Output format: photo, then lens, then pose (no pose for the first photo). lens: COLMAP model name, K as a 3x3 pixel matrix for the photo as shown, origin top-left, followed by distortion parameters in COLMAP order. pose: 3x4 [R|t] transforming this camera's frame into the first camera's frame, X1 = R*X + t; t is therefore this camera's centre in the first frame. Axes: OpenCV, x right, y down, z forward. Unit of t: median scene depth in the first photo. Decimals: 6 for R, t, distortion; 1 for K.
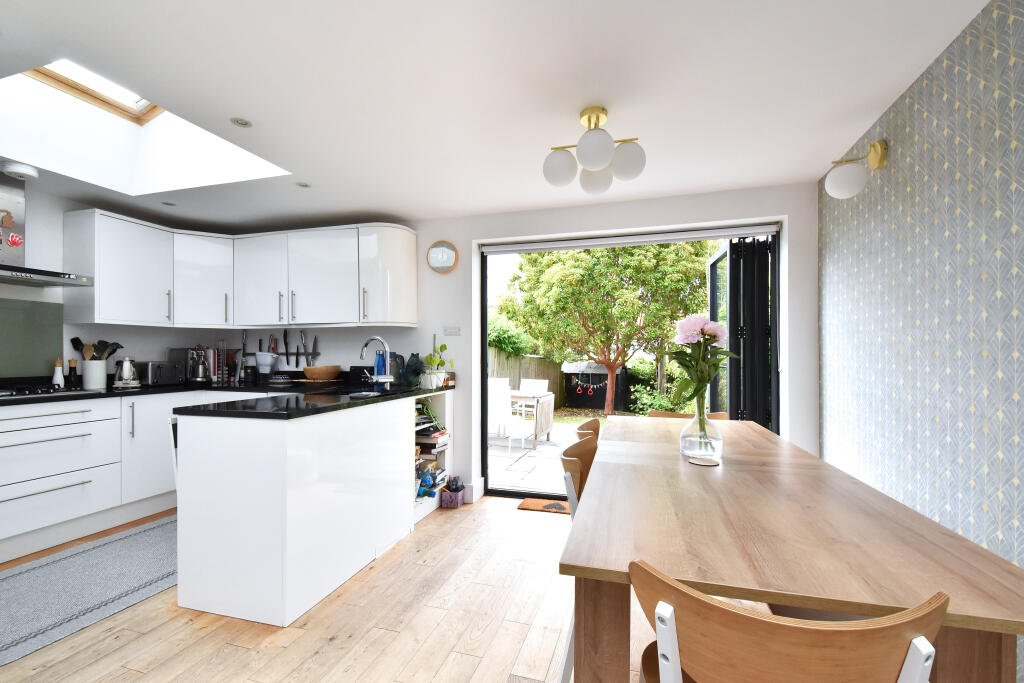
lens RADIAL K [[465.3, 0, 516.3], [0, 465.3, 356.4], [0, 0, 1]] dist [0.009303, -0.000404]
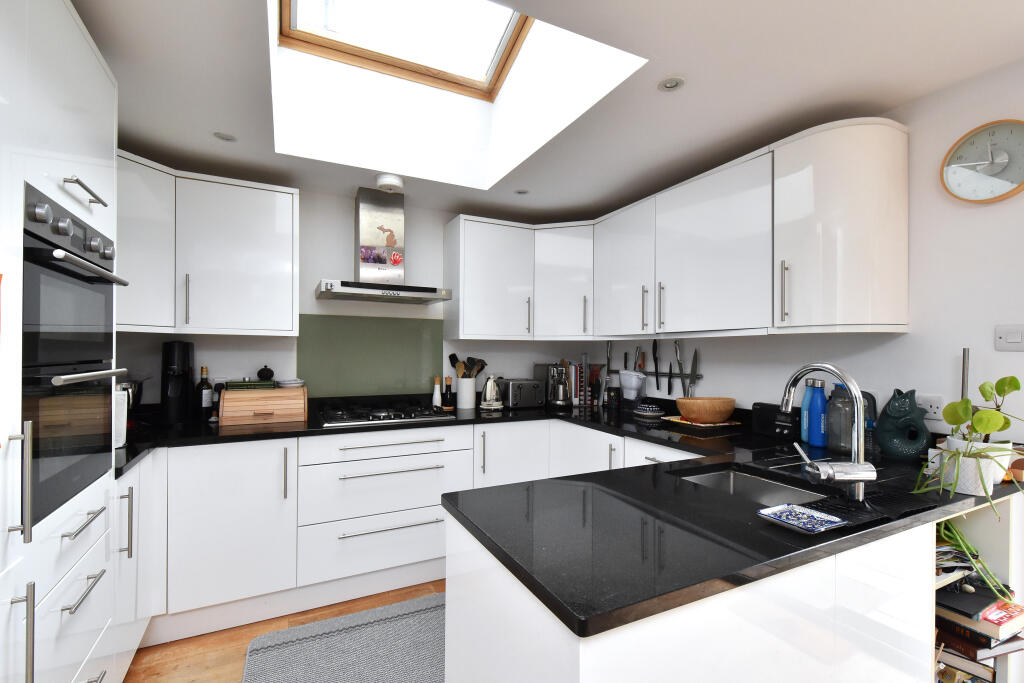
lens RADIAL K [[465.3, 0, 516.3], [0, 465.3, 356.4], [0, 0, 1]] dist [0.009303, -0.000404]
pose [[0.698132, 0.008877, -0.715914, -0.154774], [-0.007097, 0.999960, 0.005477, -0.039717], [0.715934, 0.001257, 0.698167, 0.405374]]
